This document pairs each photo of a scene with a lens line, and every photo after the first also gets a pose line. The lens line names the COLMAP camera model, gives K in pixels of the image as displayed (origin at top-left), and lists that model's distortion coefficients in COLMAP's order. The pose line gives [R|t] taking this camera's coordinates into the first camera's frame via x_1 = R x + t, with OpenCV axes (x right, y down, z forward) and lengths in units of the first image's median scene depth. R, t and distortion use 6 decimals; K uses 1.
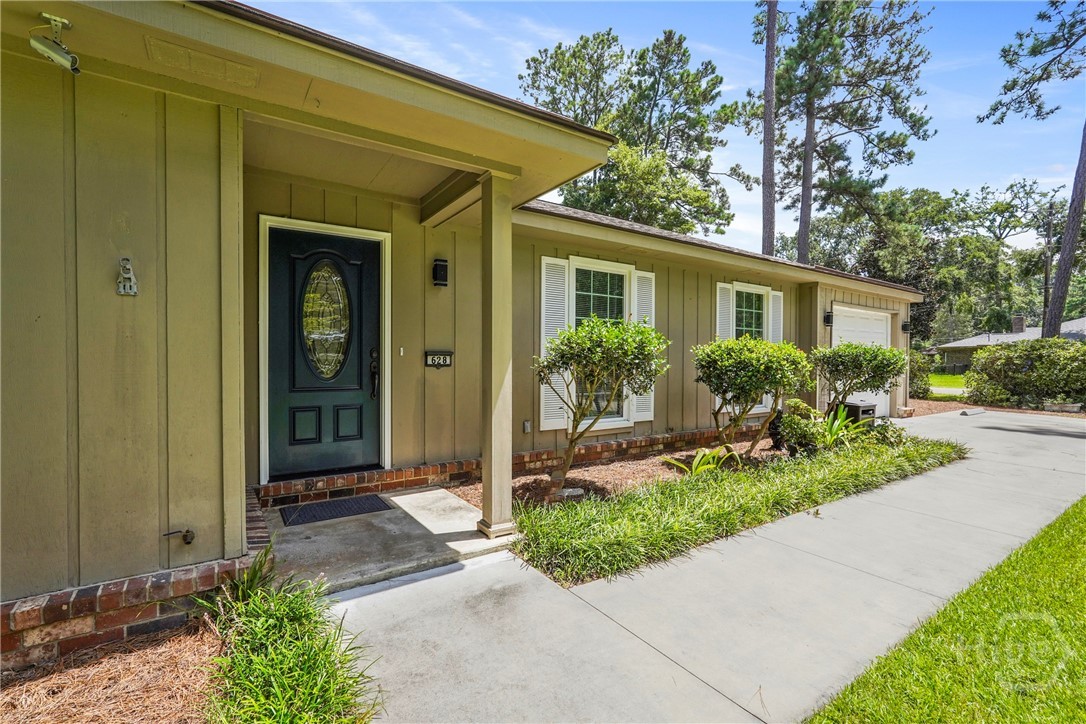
lens RADIAL K [[495.6, 0, 536.4], [0, 495.6, 358.6], [0, 0, 1]] dist [-0.003159, 0.000308]
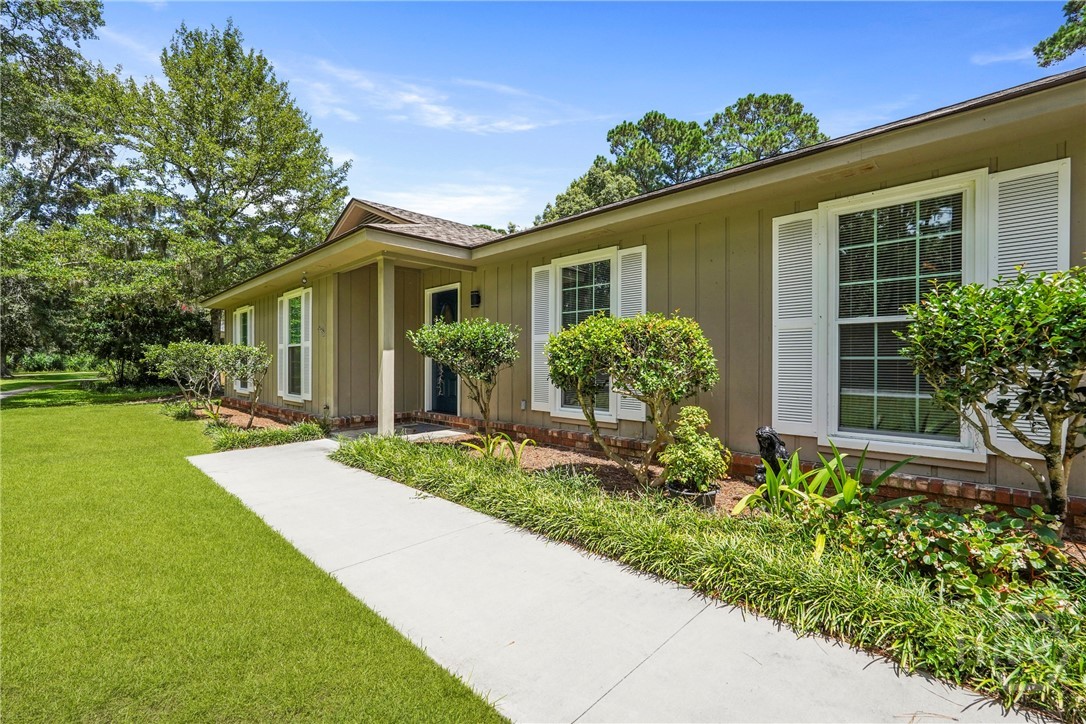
lens RADIAL K [[495.6, 0, 536.4], [0, 495.6, 358.6], [0, 0, 1]] dist [-0.003159, 0.000308]
pose [[0.161156, 0.001648, -0.986928, 1.414767], [0.021153, 0.999763, 0.005123, 0.012629], [0.986702, -0.021703, 0.161083, 0.937495]]
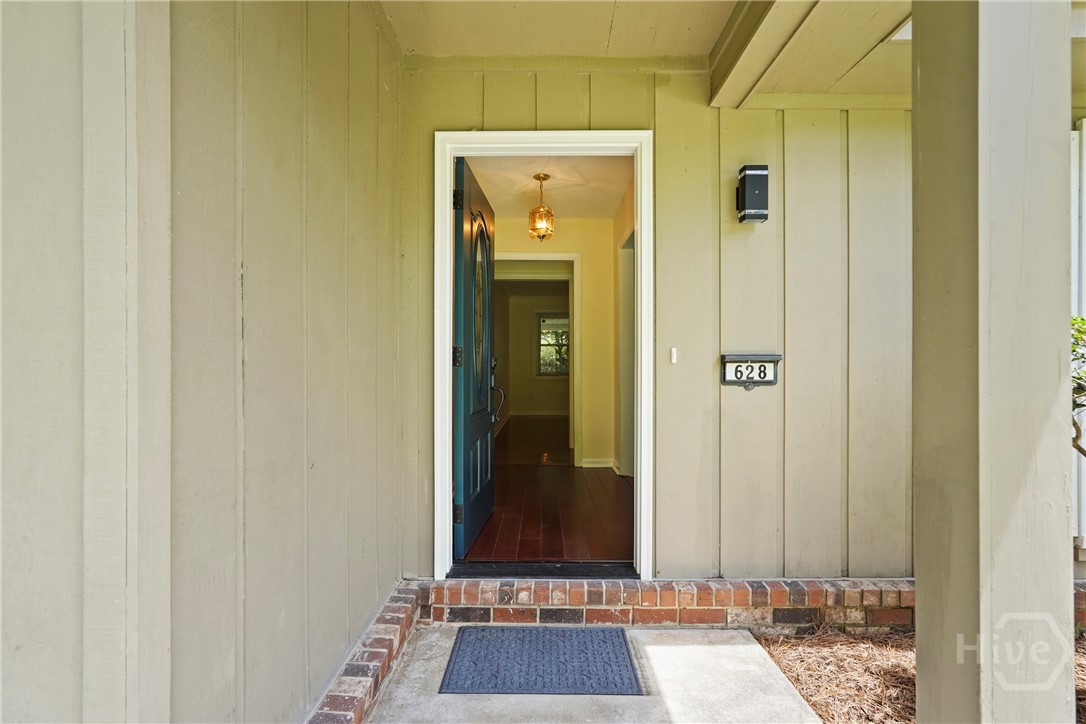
lens RADIAL K [[486.6, 0, 543.0], [0, 486.6, 362.0], [0, 0, 1]] dist [-0.013683, -0.000002]
pose [[0.832623, -0.000208, -0.553840, -0.101468], [0.003706, 0.999980, 0.005196, -0.010359], [0.553828, -0.006379, 0.832607, 0.487796]]
